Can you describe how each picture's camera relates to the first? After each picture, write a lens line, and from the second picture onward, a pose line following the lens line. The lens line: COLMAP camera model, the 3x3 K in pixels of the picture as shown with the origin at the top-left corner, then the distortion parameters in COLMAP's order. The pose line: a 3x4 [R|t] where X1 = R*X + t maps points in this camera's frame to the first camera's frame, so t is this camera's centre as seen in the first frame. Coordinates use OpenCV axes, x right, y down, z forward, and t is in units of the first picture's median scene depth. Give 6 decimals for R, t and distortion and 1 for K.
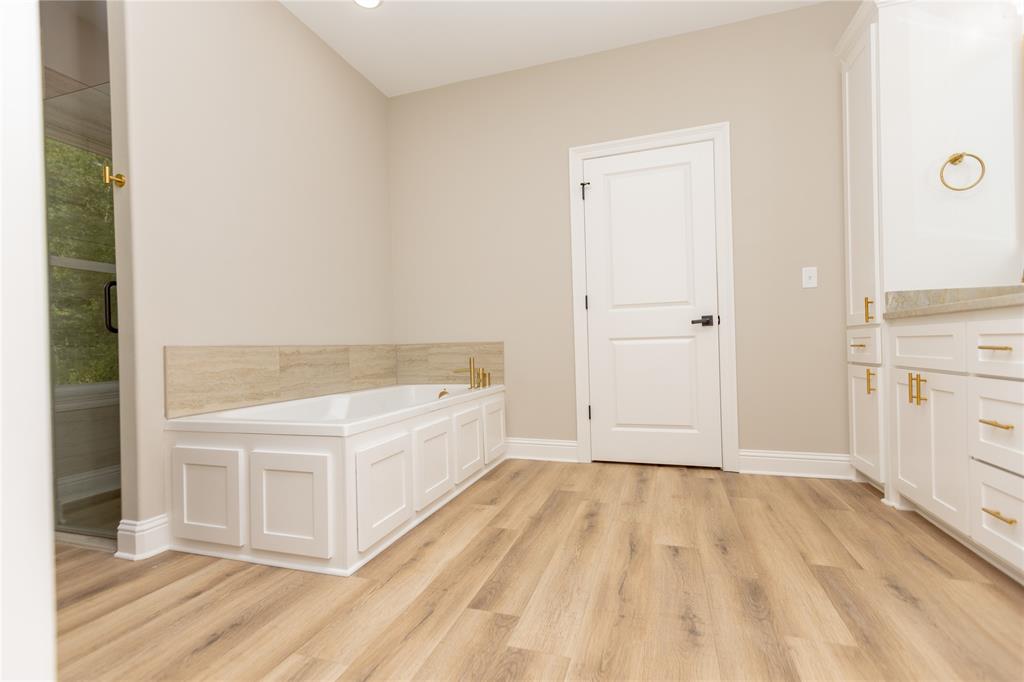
lens RADIAL K [[462.8, 0, 512.3], [0, 462.8, 346.0], [0, 0, 1]] dist [-0.000958, -0.000014]
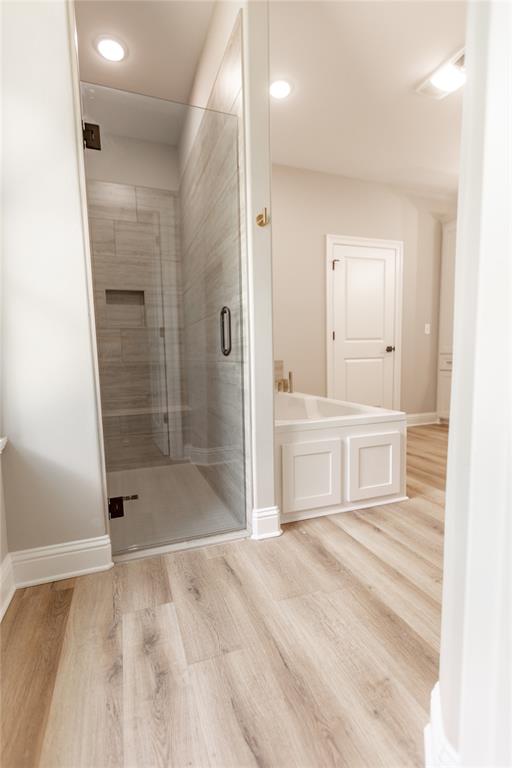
lens RADIAL K [[362.1, 0, 255.3], [0, 362.1, 393.4], [0, 0, 1]] dist [0.001584, -0.000061]
pose [[0.780929, -0.058558, 0.621869, -1.103002], [0.010367, 0.996674, 0.080834, 0.000412], [-0.624534, -0.056679, 0.778938, 0.232758]]
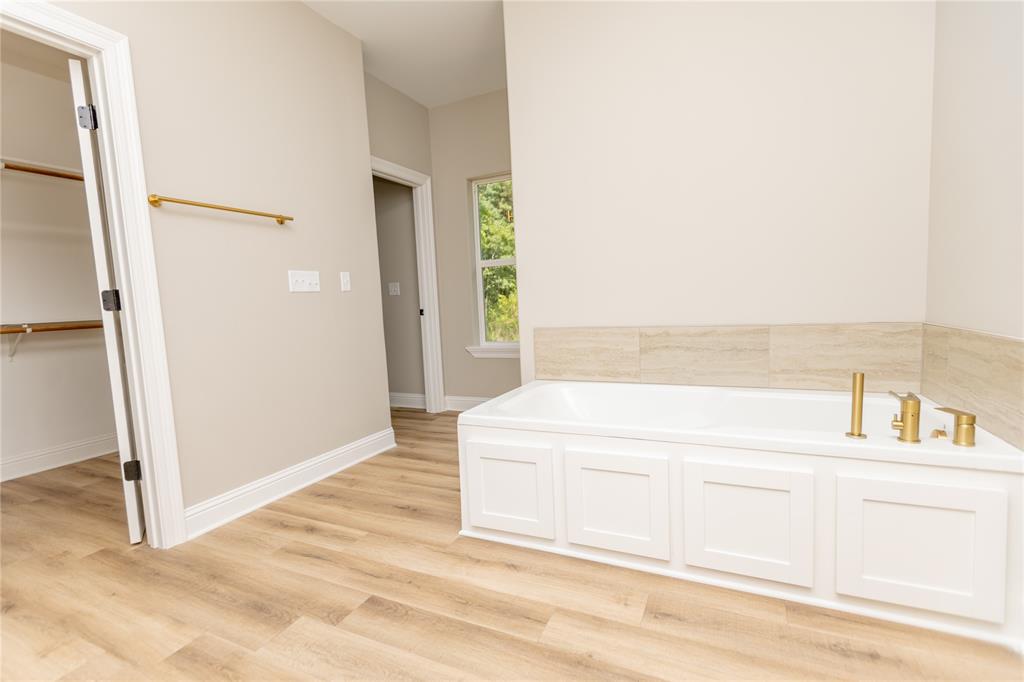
lens RADIAL K [[482.8, 0, 510.3], [0, 482.8, 345.9], [0, 0, 1]] dist [0.001584, -0.000061]
pose [[-0.126877, 0.126846, -0.983775, 0.577383], [0.047205, 0.991438, 0.121746, -0.104143], [0.990795, -0.030993, -0.131779, 0.918724]]
